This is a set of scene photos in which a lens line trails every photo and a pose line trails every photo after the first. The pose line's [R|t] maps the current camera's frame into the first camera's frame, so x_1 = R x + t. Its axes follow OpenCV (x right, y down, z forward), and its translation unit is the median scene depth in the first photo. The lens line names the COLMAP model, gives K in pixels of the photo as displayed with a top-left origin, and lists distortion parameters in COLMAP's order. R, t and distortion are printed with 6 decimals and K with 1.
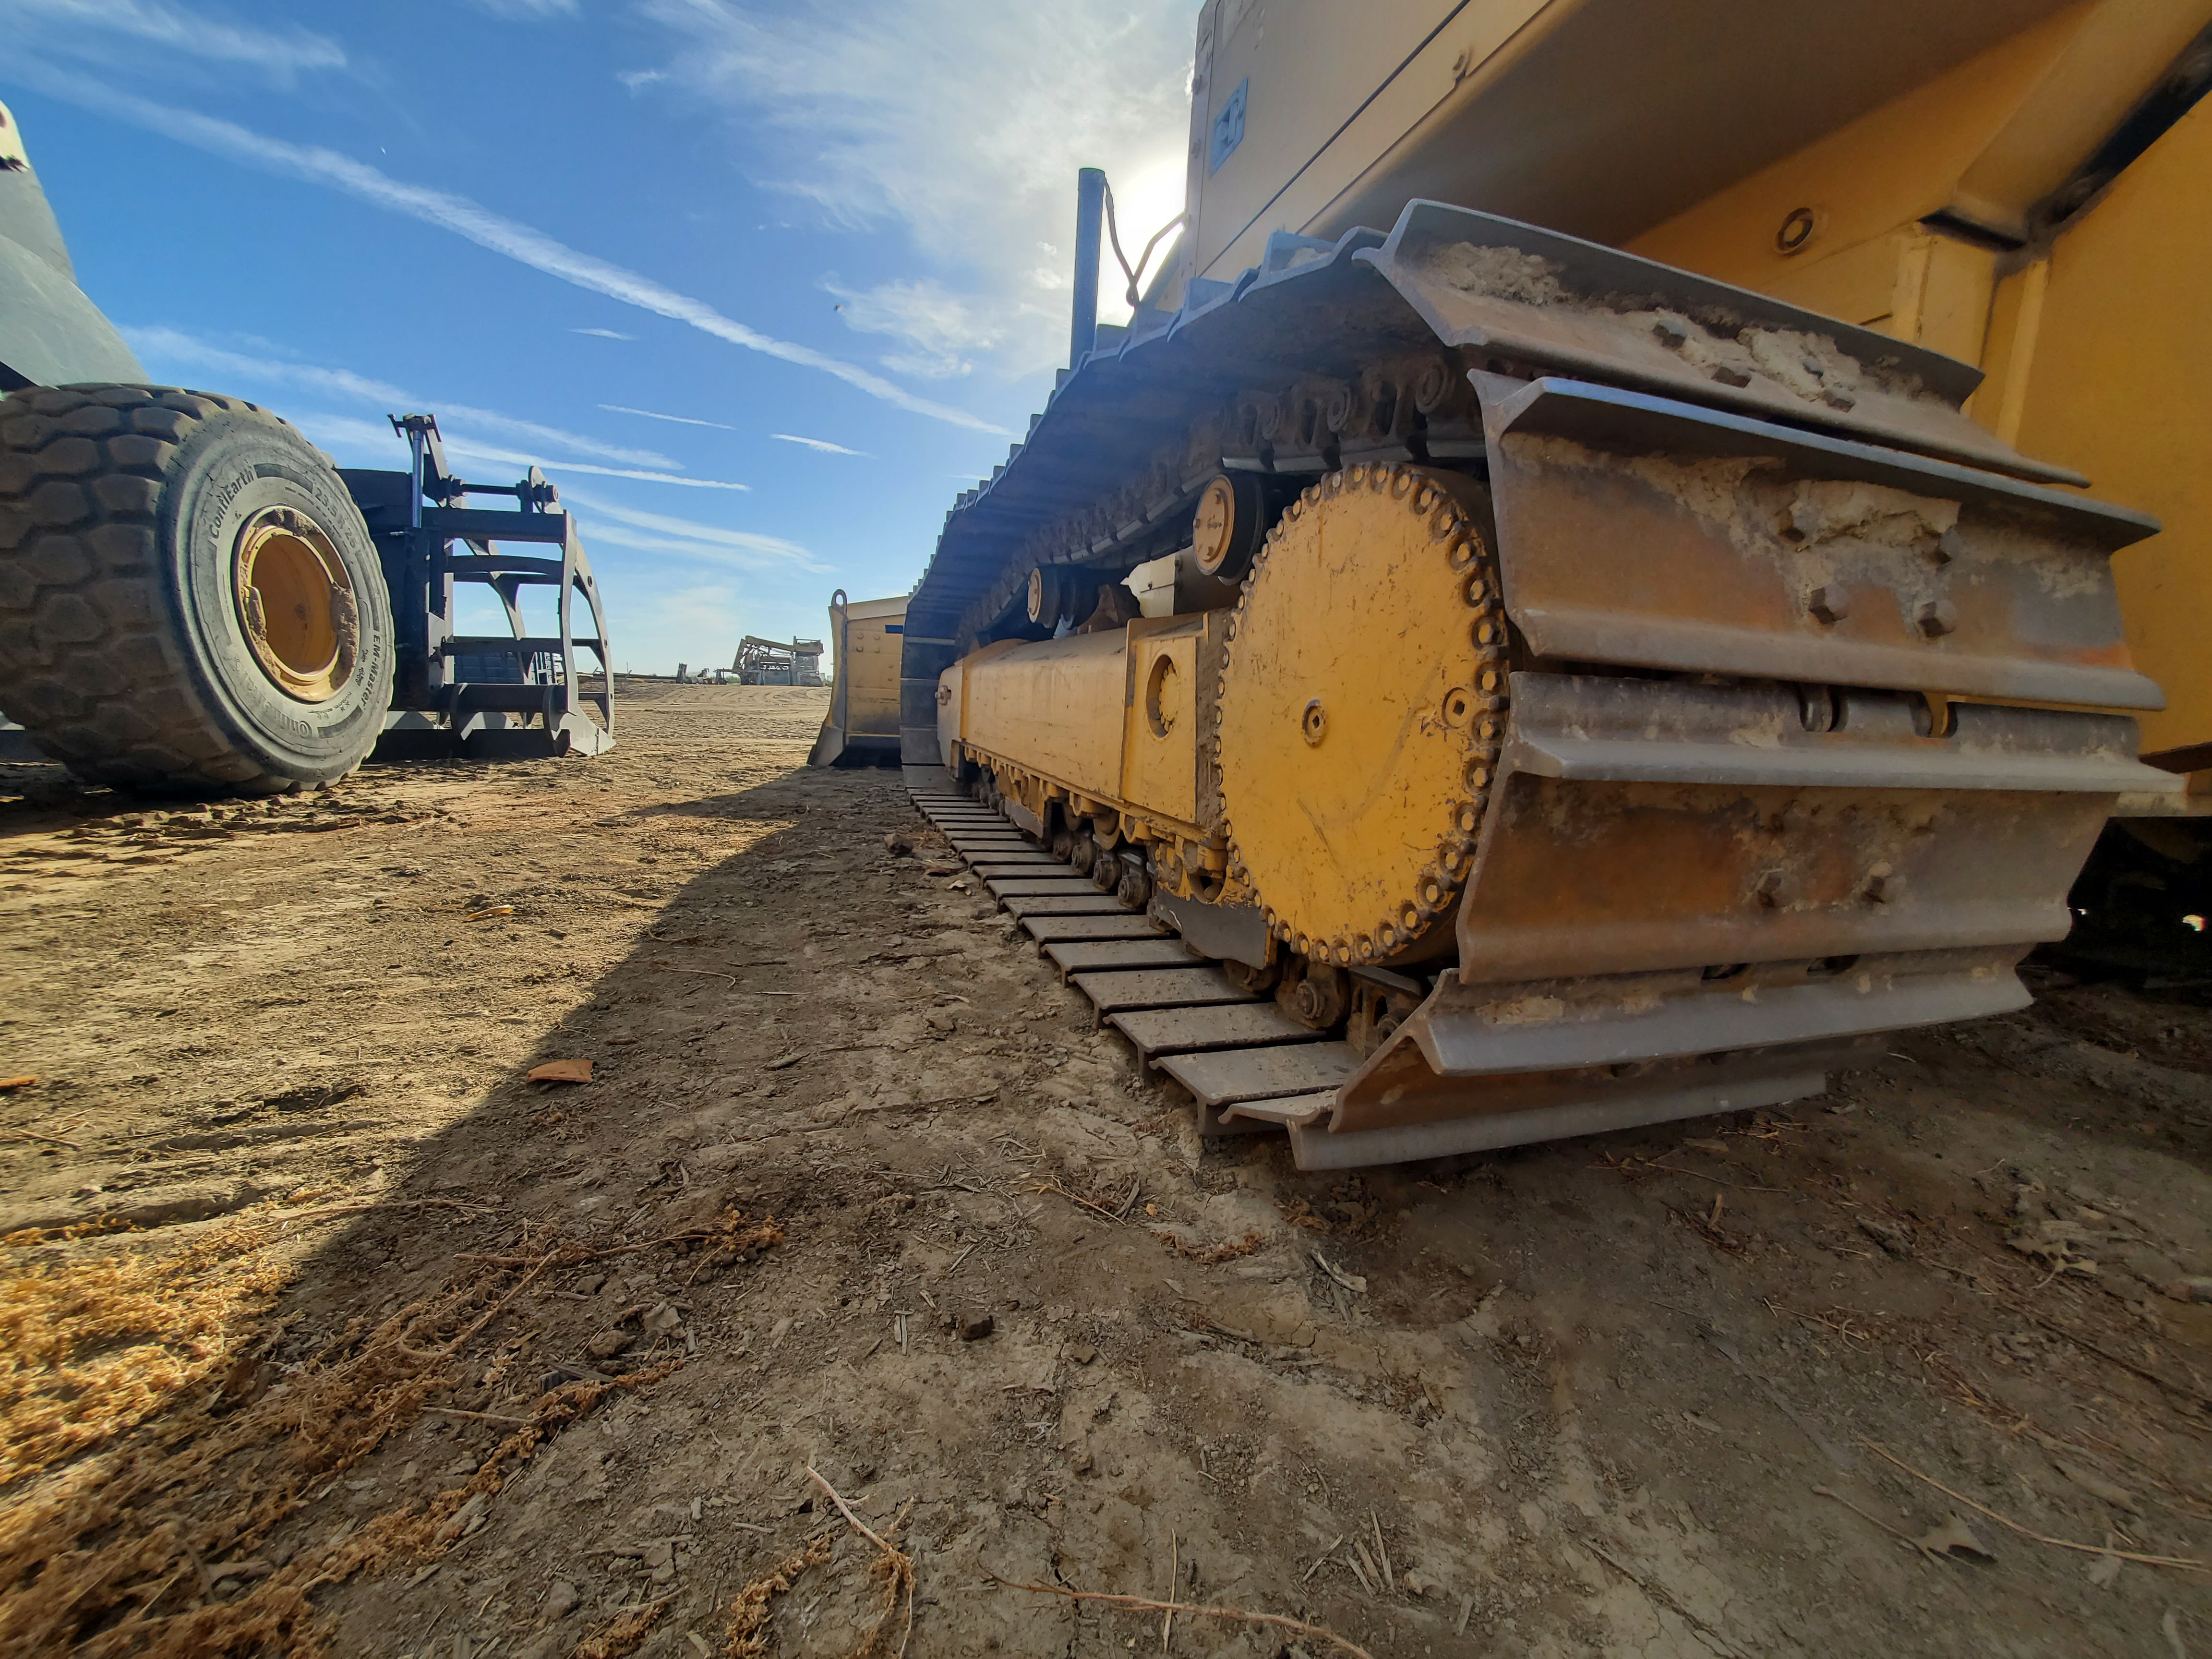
lens RADIAL K [[891.6, 0, 1107.1], [0, 891.6, 826.9], [0, 0, 1]] dist [0.001235, -0.000126]
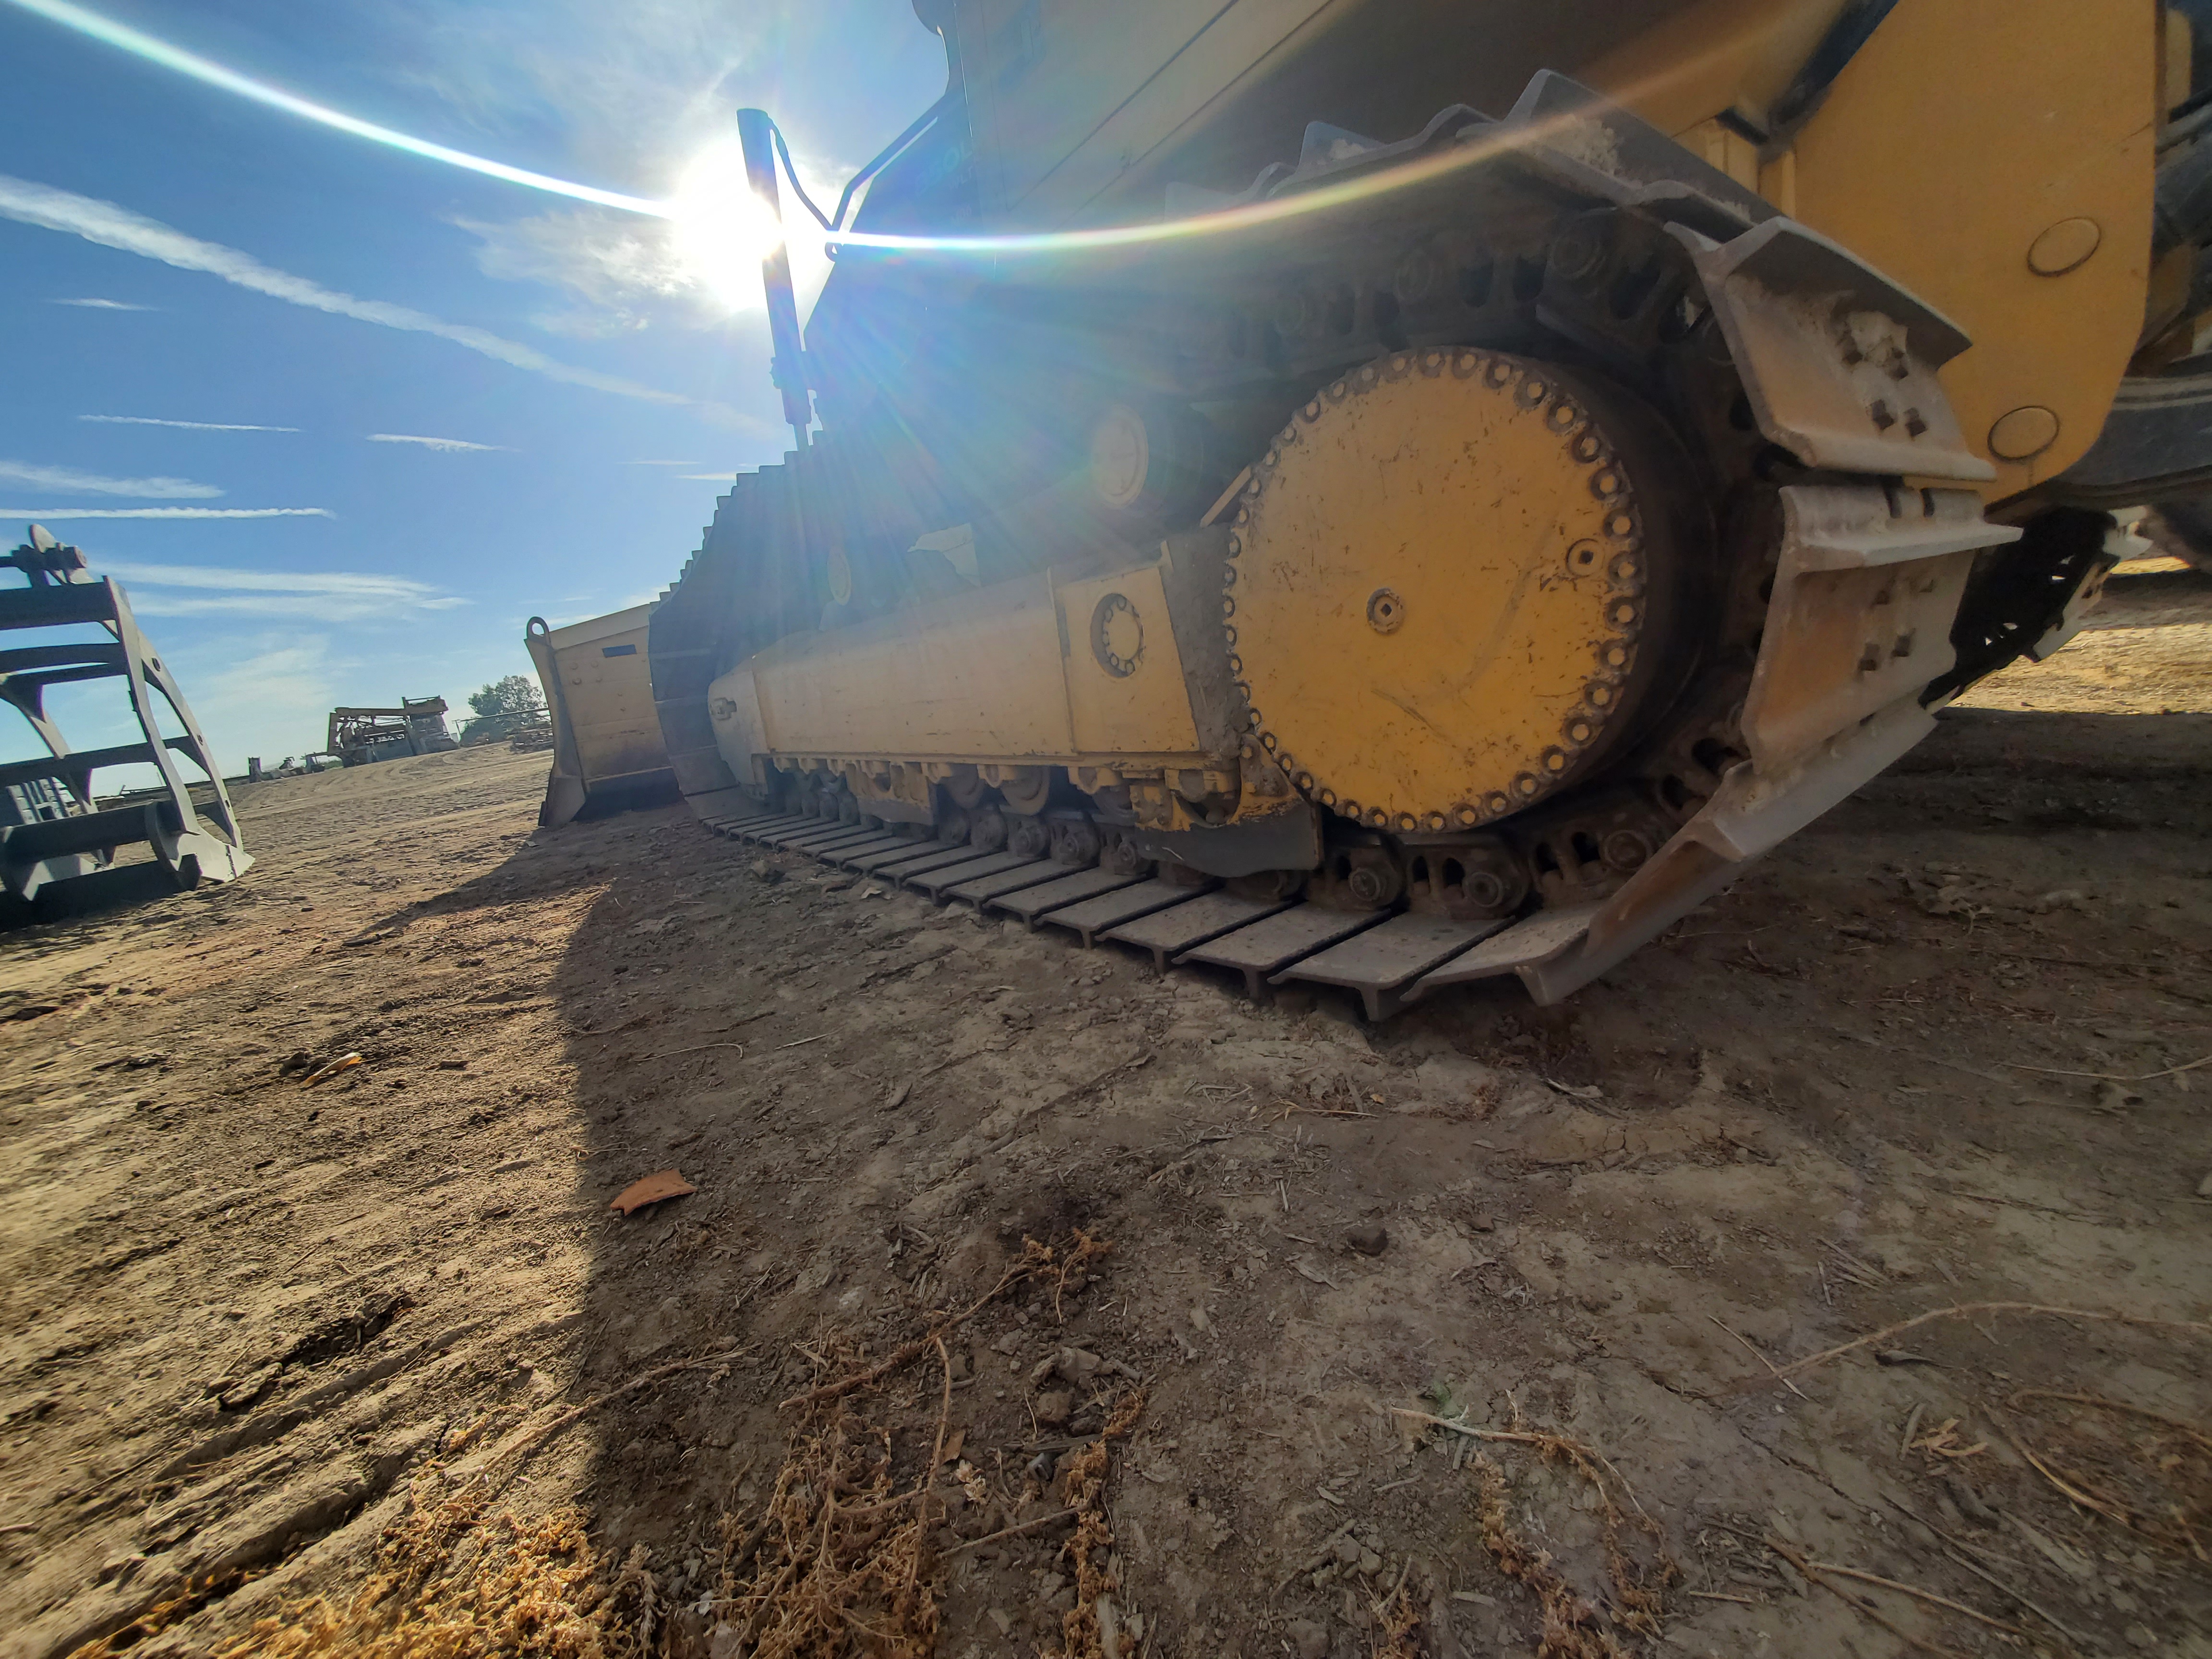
lens RADIAL K [[891.6, 0, 1107.1], [0, 891.6, 826.9], [0, 0, 1]] dist [0.001235, -0.000126]
pose [[0.927376, -0.234858, 0.291232, -0.383388], [0.225791, 0.972014, 0.064868, -0.010922], [-0.298316, 0.005600, 0.954451, 0.090181]]
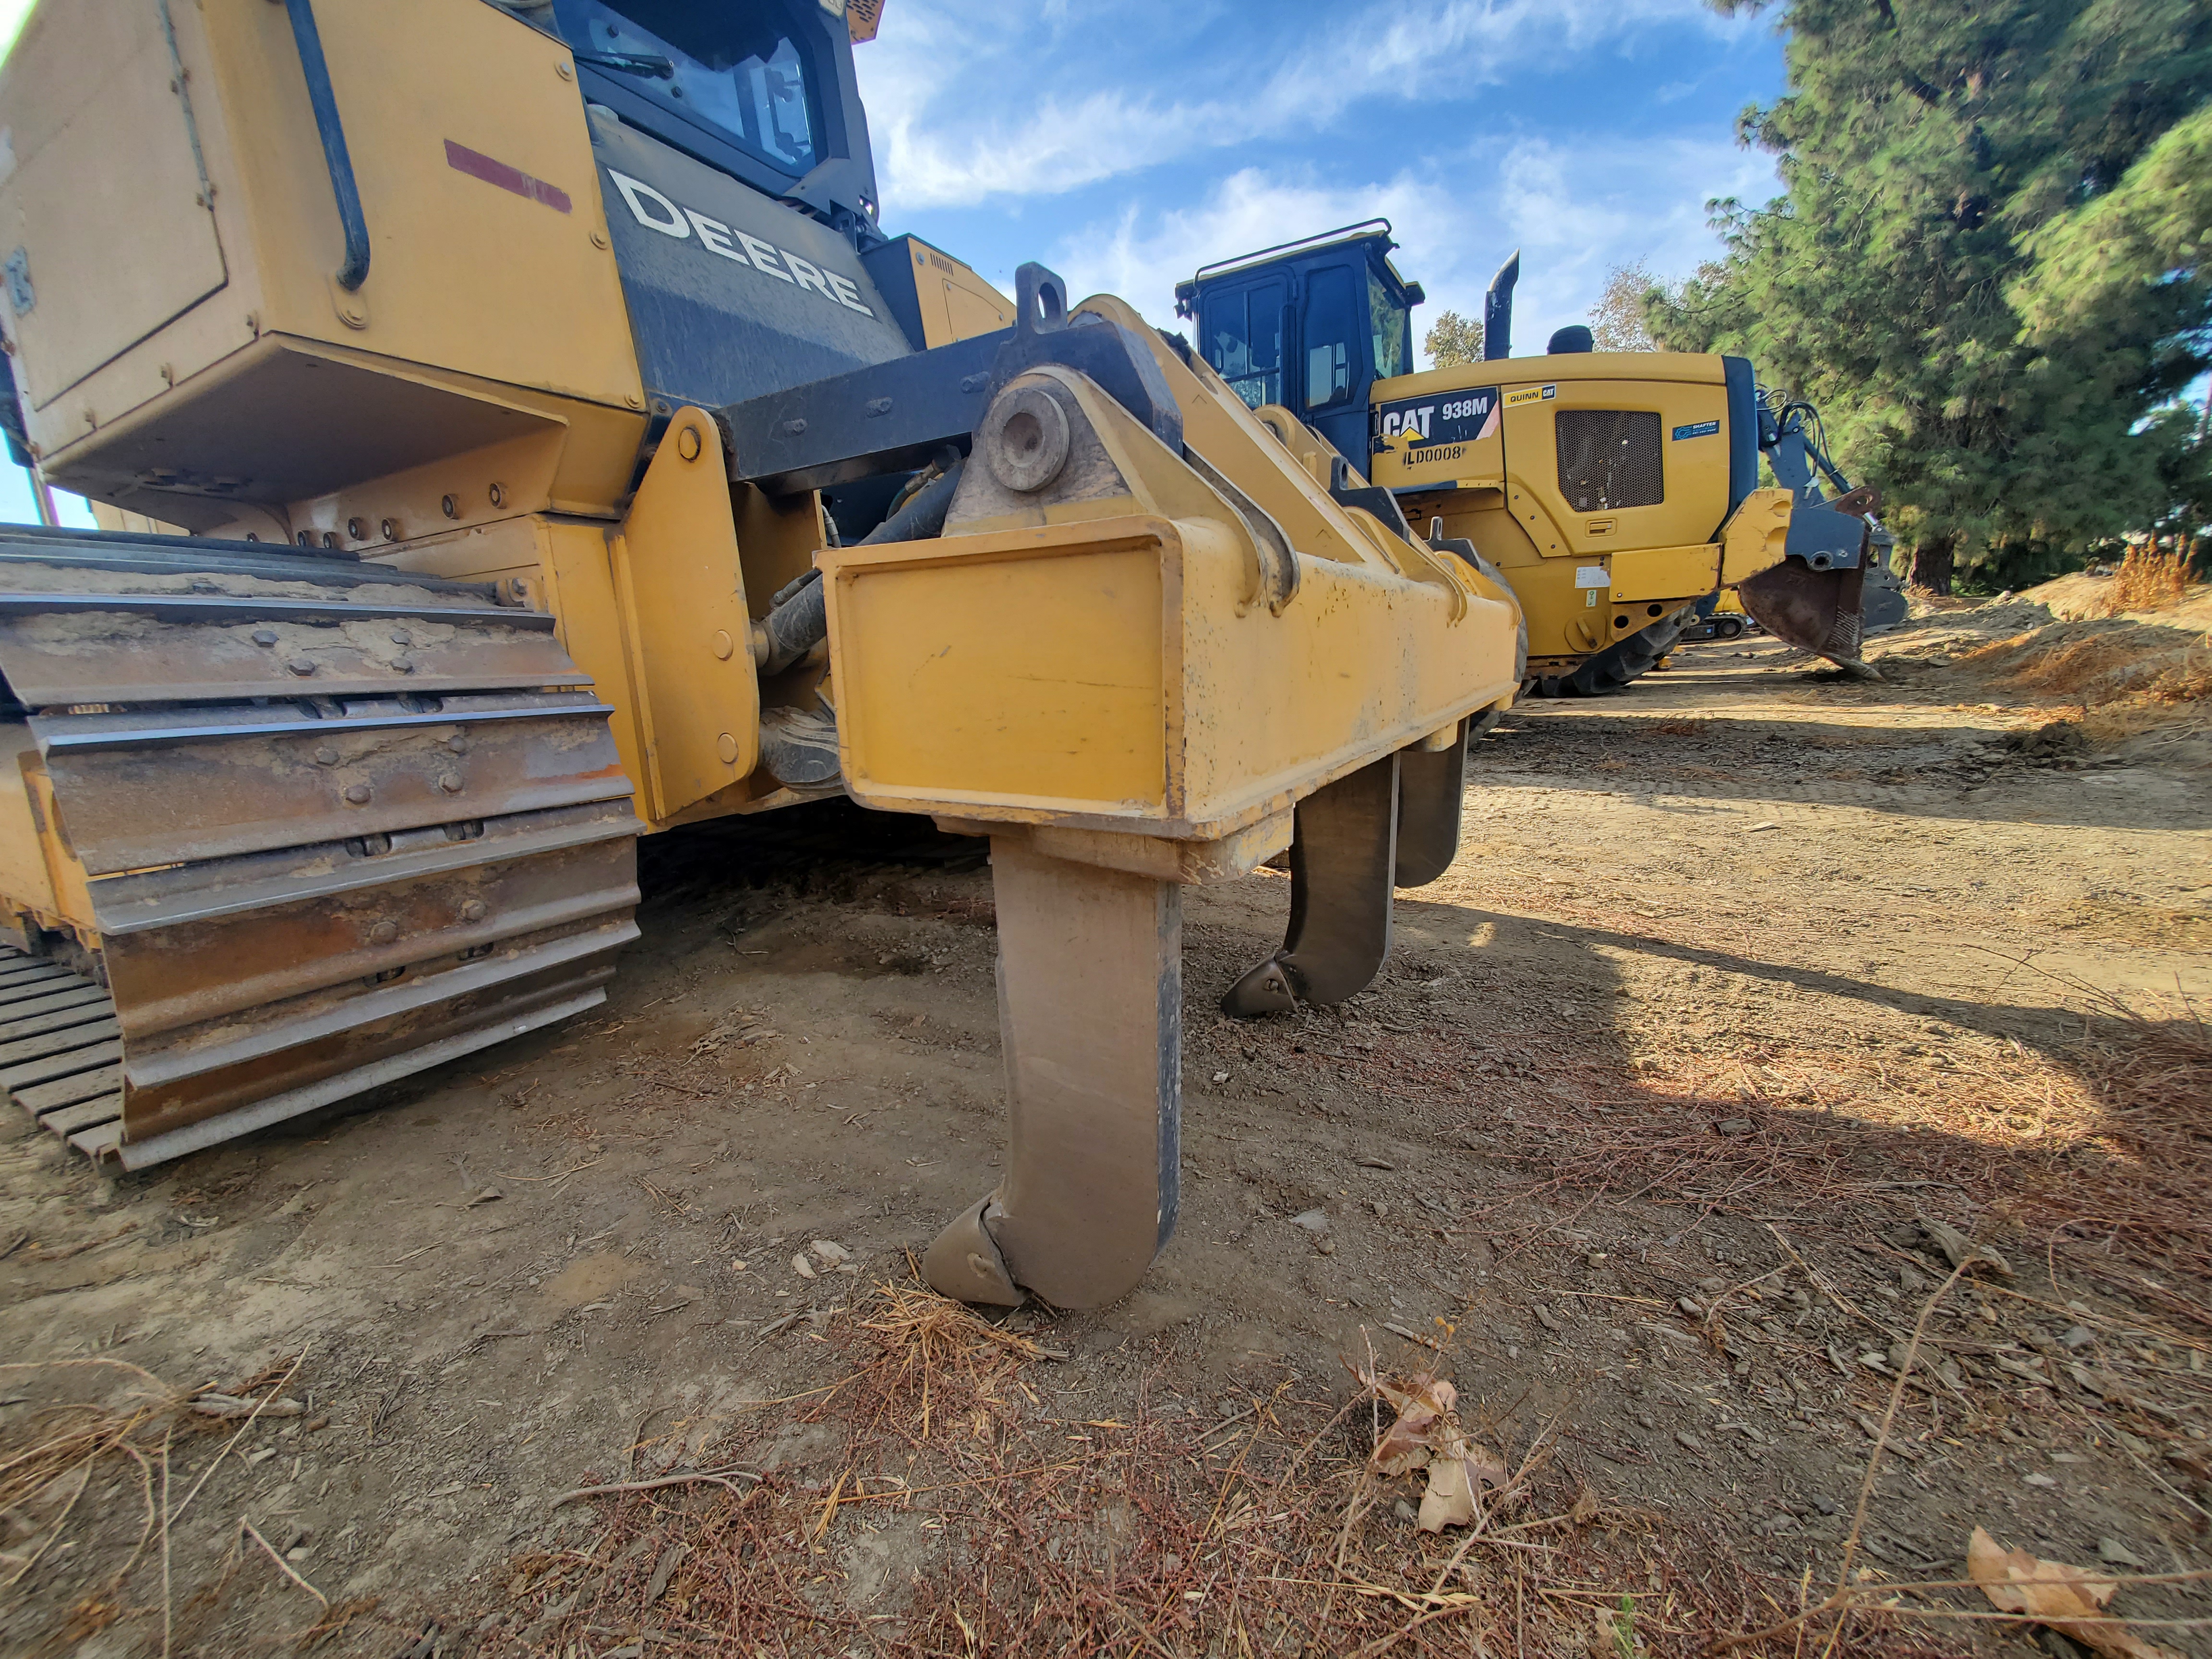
lens RADIAL K [[893.8, 0, 1125.0], [0, 893.8, 829.8], [0, 0, 1]] dist [-0.002583, -0.000832]
pose [[0.745395, -0.203194, 0.634901, 0.467379], [0.166755, 0.978968, 0.117534, -0.069493], [-0.645430, 0.018263, 0.763601, -0.959826]]
